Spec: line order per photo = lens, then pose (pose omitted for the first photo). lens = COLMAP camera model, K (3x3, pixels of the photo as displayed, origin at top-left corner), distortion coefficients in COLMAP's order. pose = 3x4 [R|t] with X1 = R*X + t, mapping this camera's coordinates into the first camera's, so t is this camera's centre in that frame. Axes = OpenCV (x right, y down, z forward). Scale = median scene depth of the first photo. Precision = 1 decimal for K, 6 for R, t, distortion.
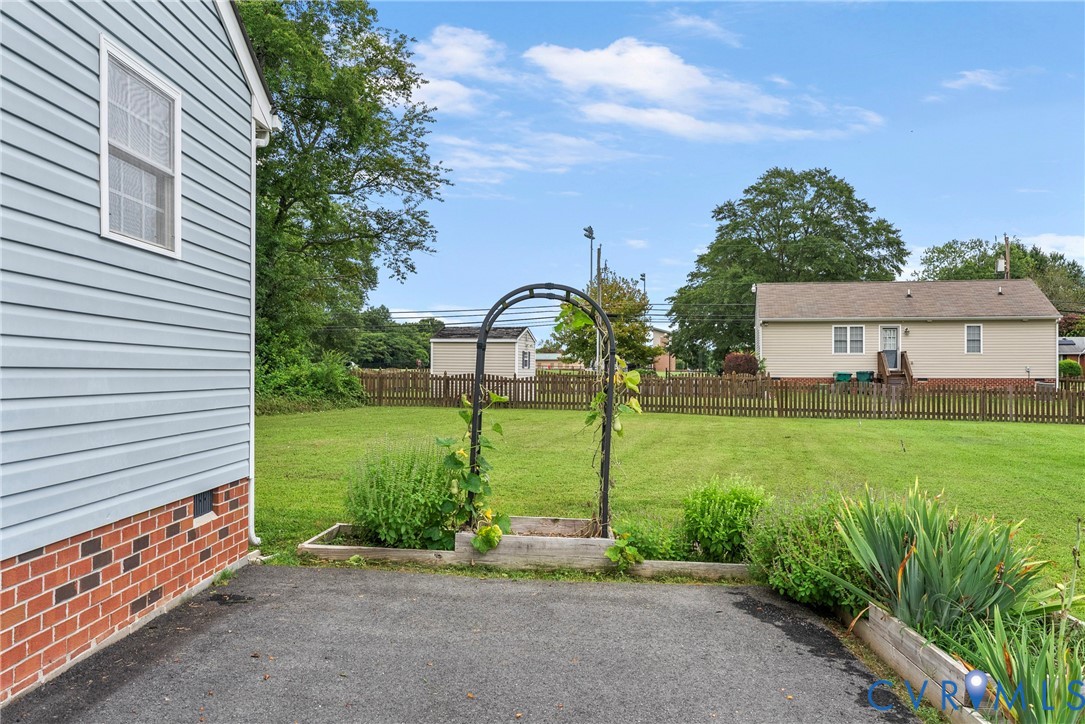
lens RADIAL K [[900.6, 0, 542.5], [0, 900.6, 362.0], [0, 0, 1]] dist [0.000220, 0.011430]
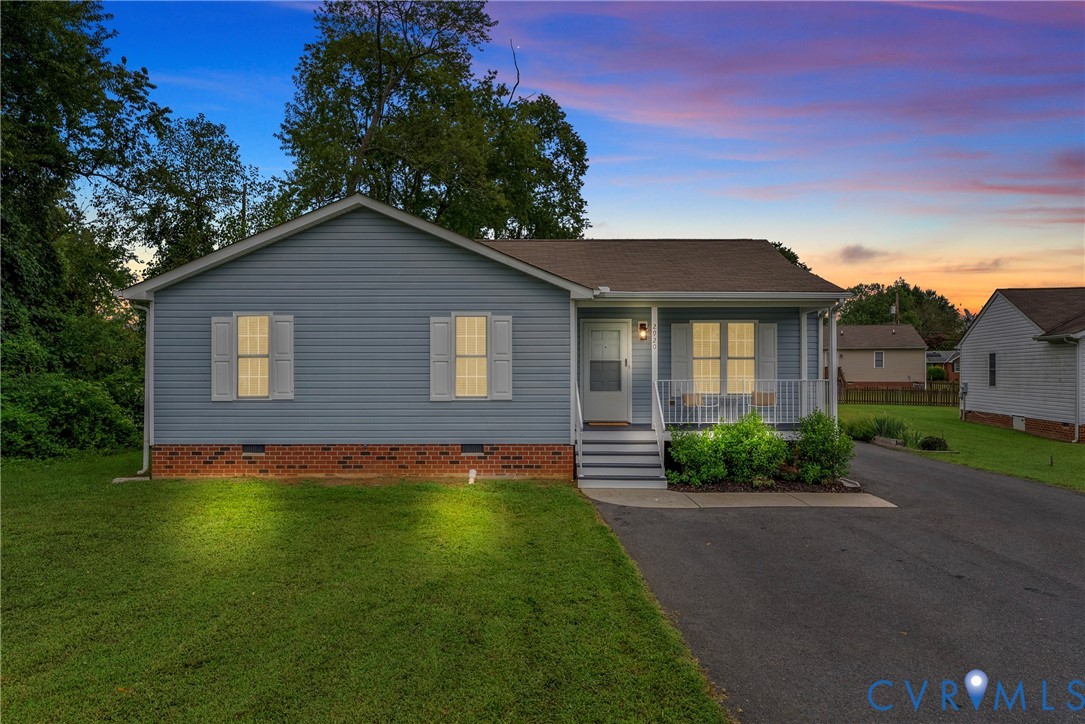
lens RADIAL K [[701.7, 0, 542.5], [0, 701.7, 362.0], [0, 0, 1]] dist [0.003753, 0.000247]
pose [[0.999948, -0.001642, 0.010059, -0.196650], [0.001661, 0.999997, -0.001933, -0.018611], [-0.010055, 0.001949, 0.999948, -0.373022]]
